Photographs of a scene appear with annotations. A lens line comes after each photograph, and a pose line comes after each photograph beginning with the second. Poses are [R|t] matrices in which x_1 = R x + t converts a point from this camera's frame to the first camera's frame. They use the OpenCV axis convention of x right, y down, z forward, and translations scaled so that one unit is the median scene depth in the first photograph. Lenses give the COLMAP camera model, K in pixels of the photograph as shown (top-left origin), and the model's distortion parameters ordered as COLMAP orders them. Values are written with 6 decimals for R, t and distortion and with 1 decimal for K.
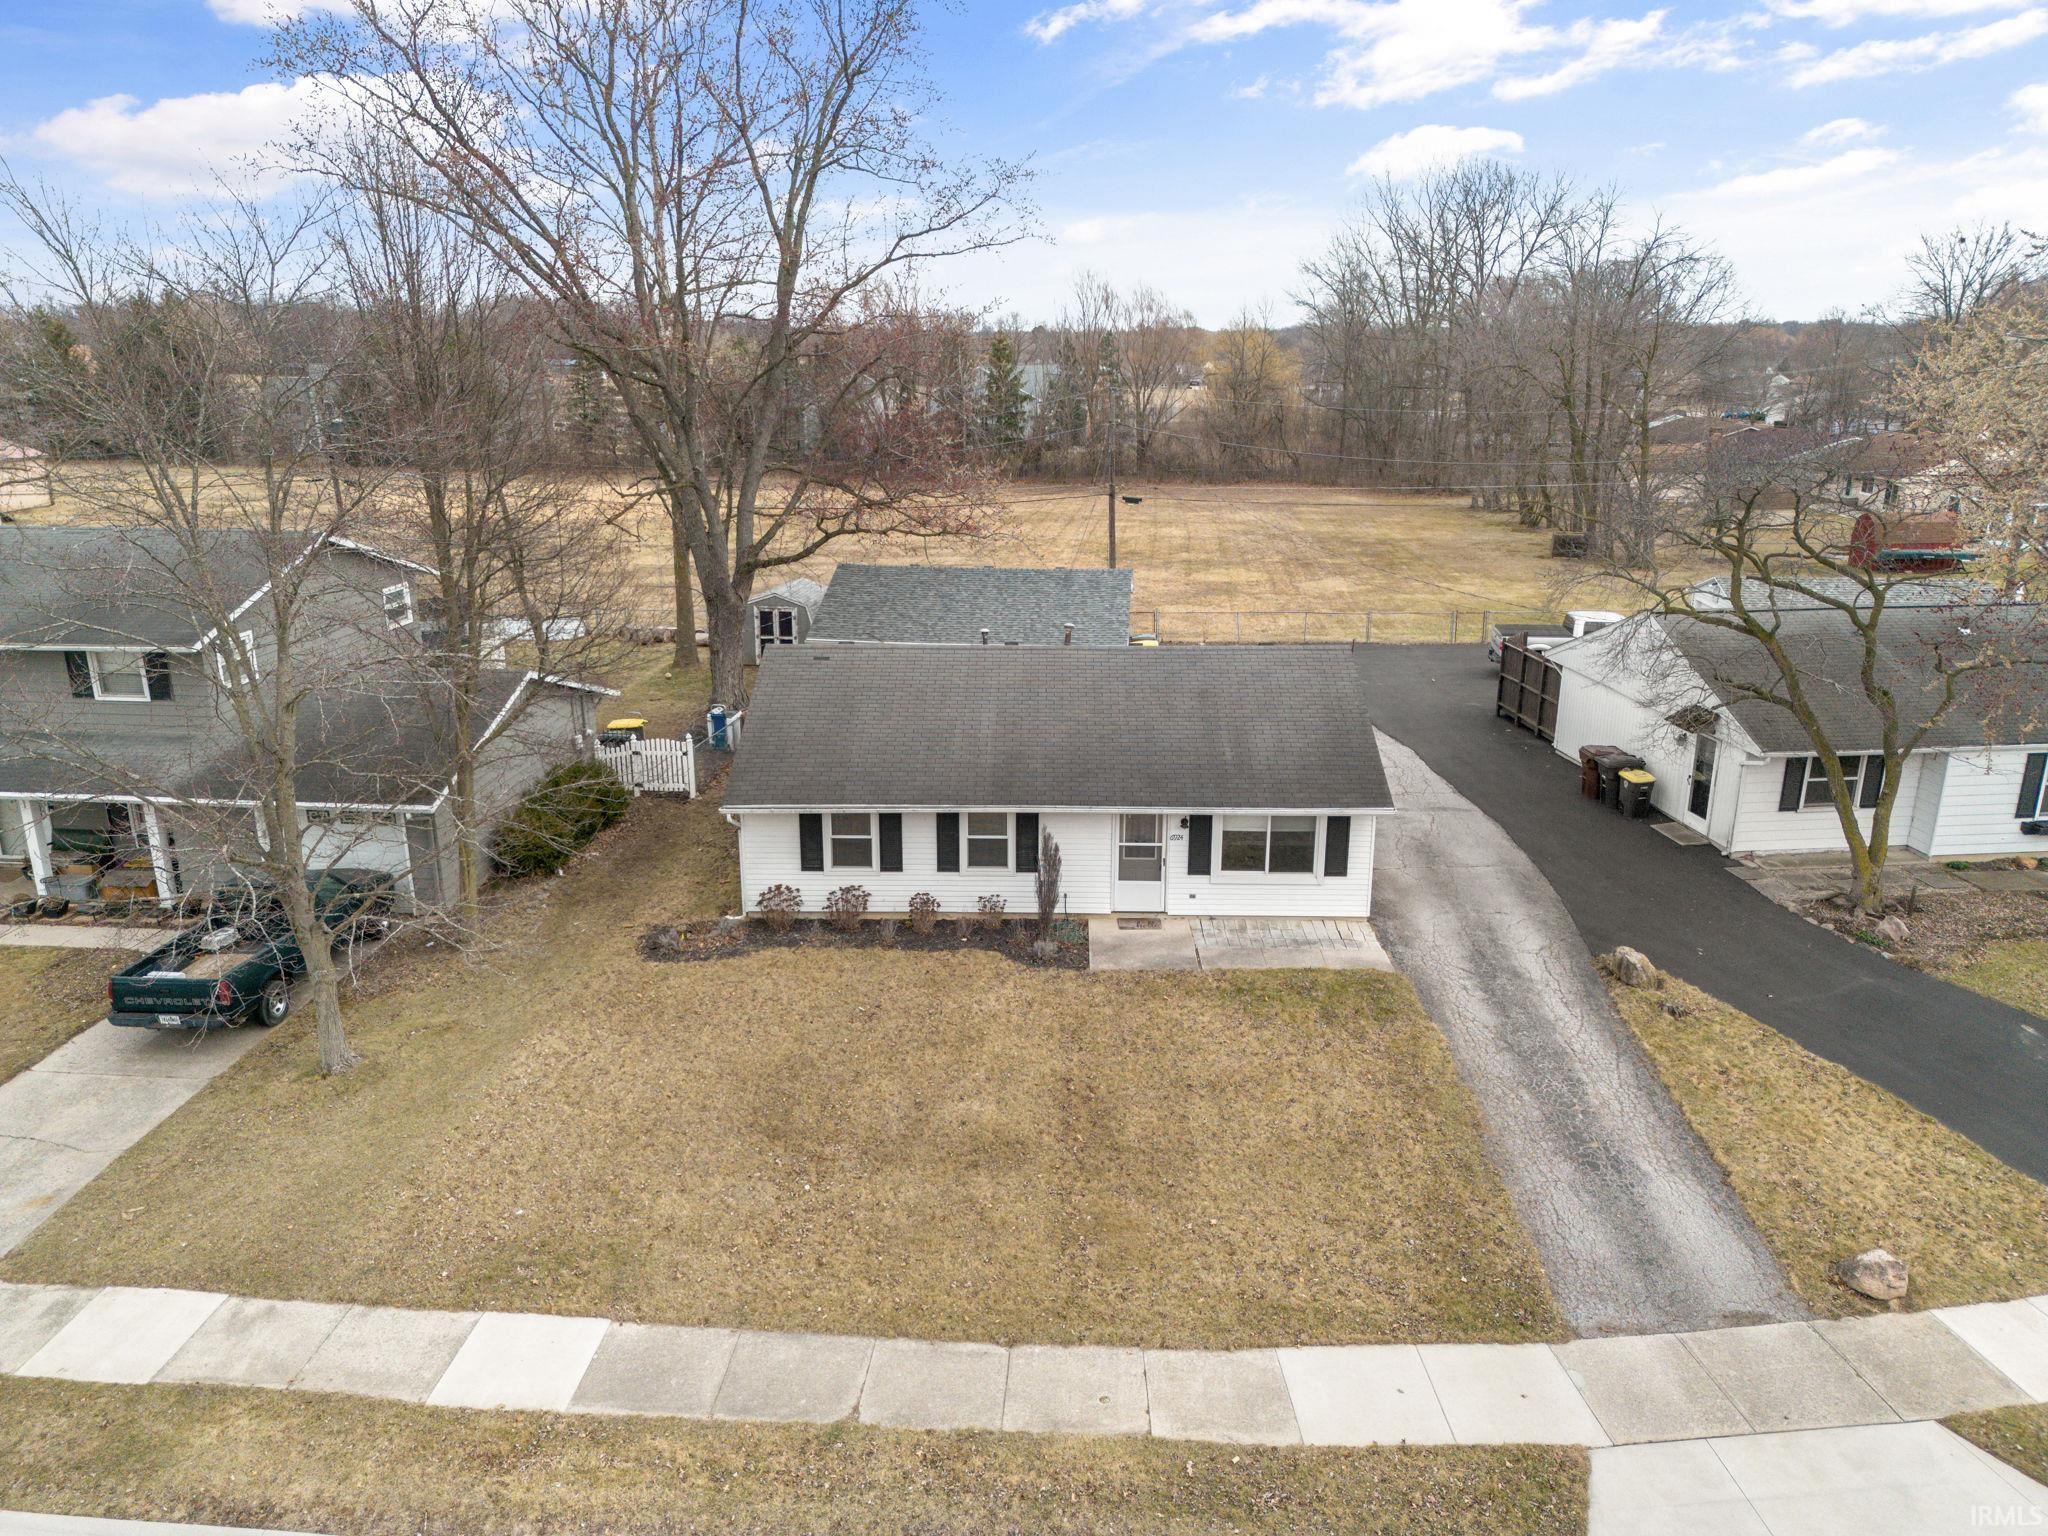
lens RADIAL K [[1434.9, 0, 1017.8], [0, 1434.9, 770.1], [0, 0, 1]] dist [0.057970, -0.044784]
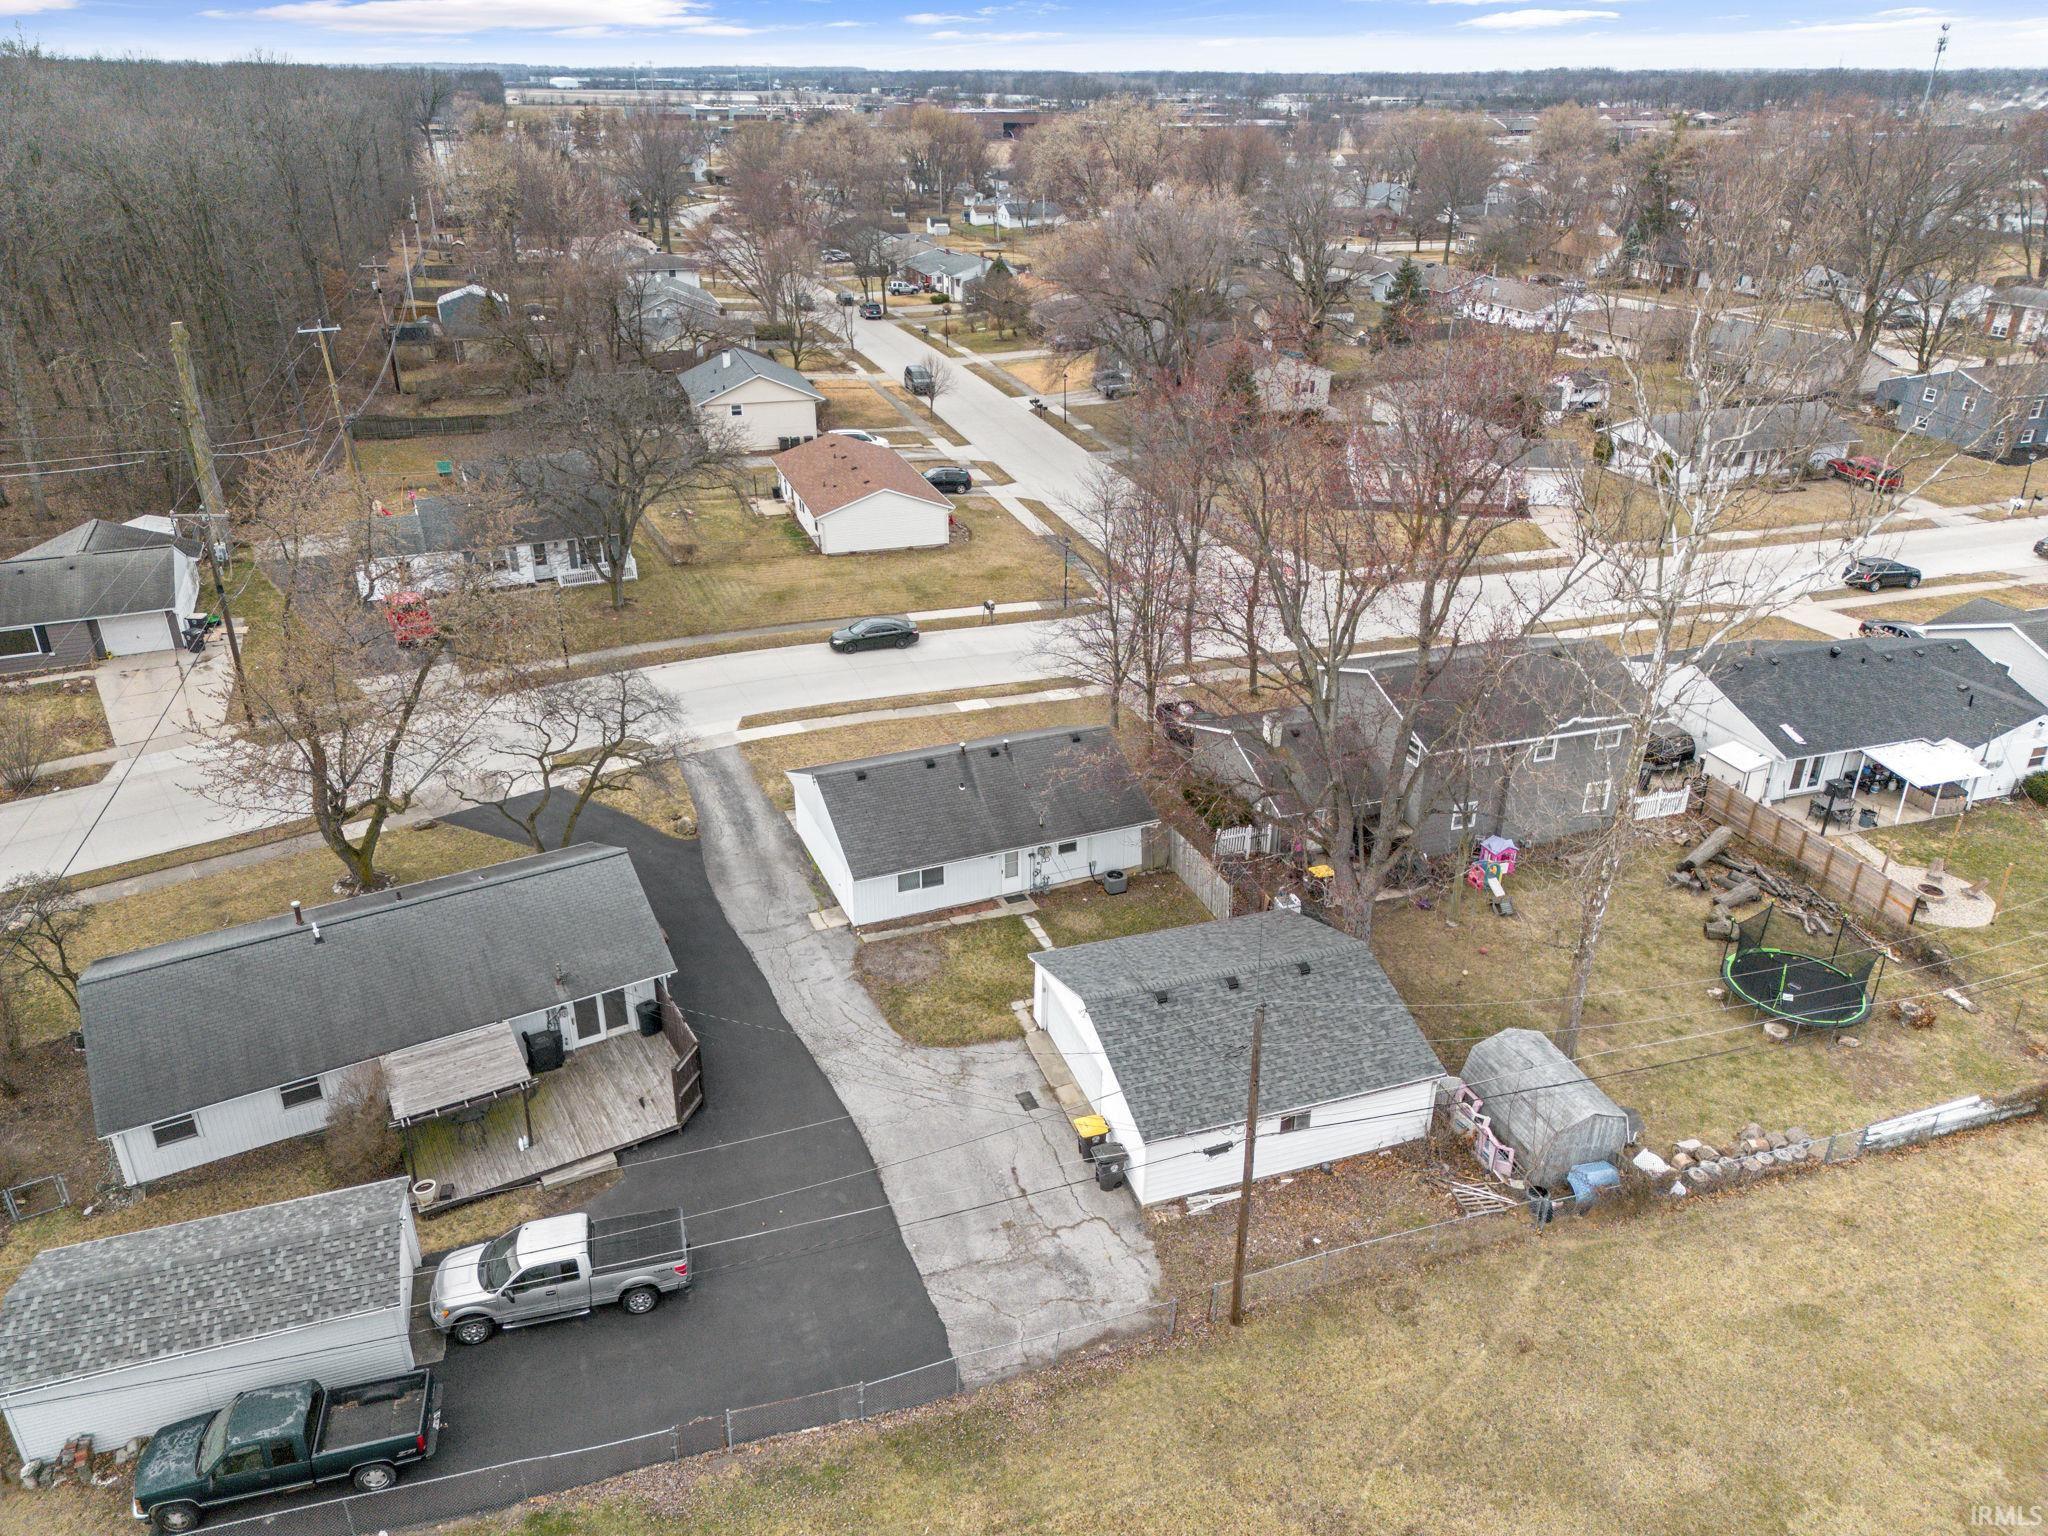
lens RADIAL K [[1434.9, 0, 1019.6], [0, 1434.9, 758.2], [0, 0, 1]] dist [0.057970, -0.044784]
pose [[-0.911277, 0.177316, -0.371661, 0.727112], [-0.121795, 0.746108, 0.654591, -1.440464], [0.393369, 0.641781, -0.658315, 2.505414]]
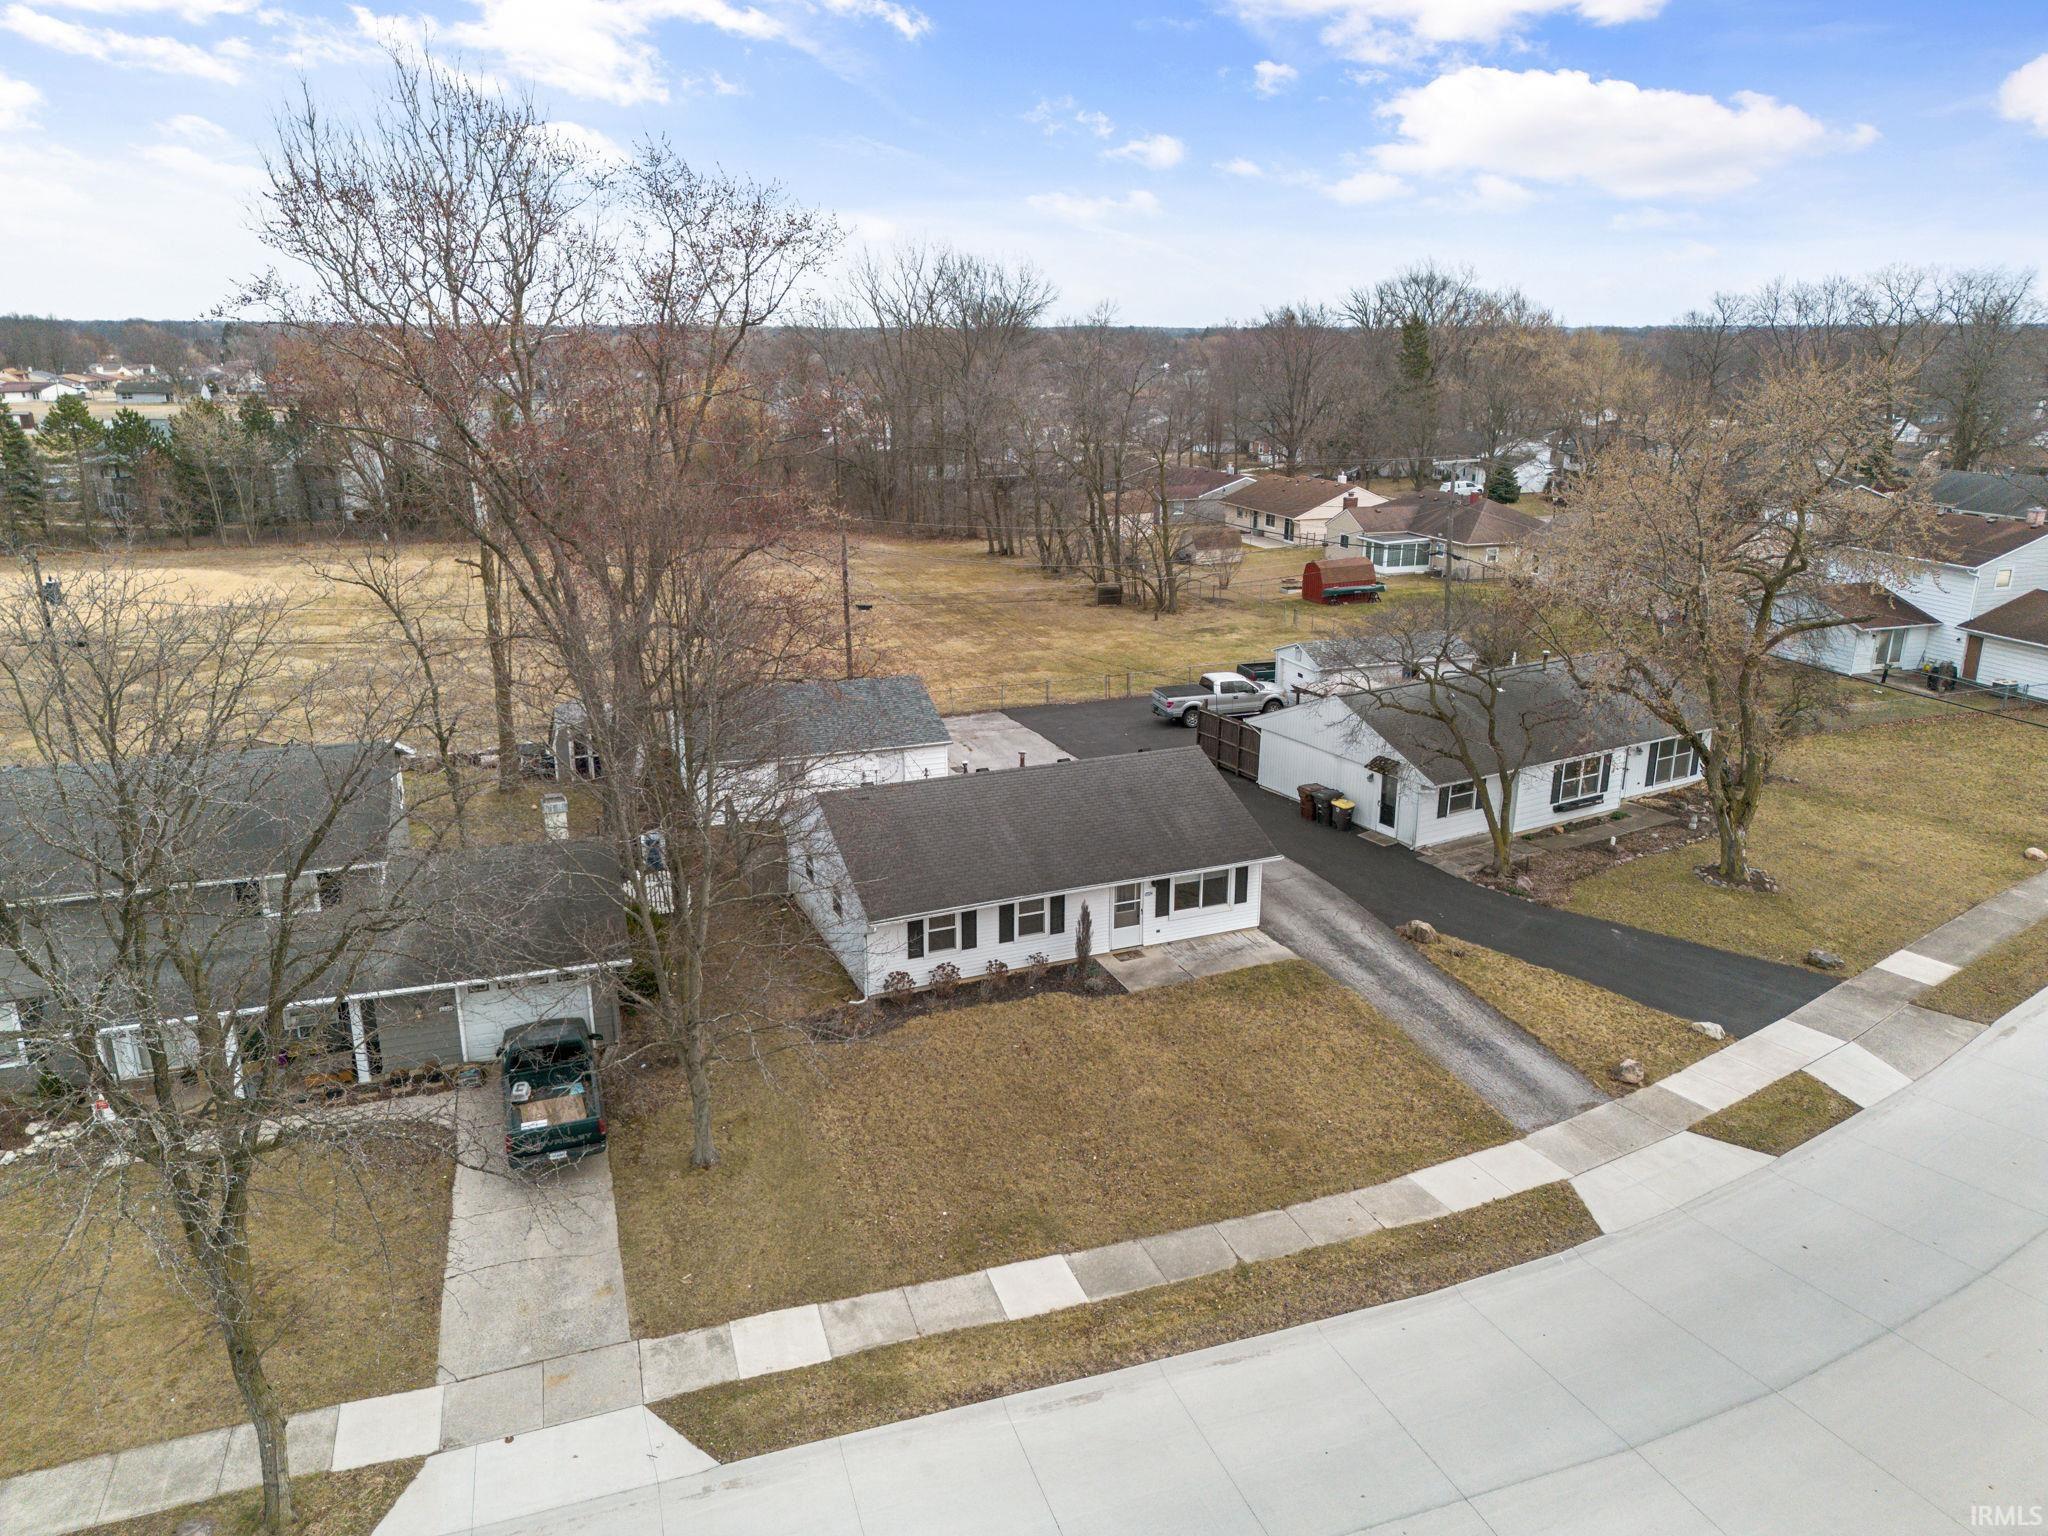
lens RADIAL K [[1434.9, 0, 1019.0], [0, 1434.9, 773.1], [0, 0, 1]] dist [0.057970, -0.044784]
pose [[0.910274, -0.119252, 0.396460, -0.584633], [0.117102, 0.992675, 0.029722, -0.137152], [-0.397100, 0.019371, 0.917571, -0.312832]]
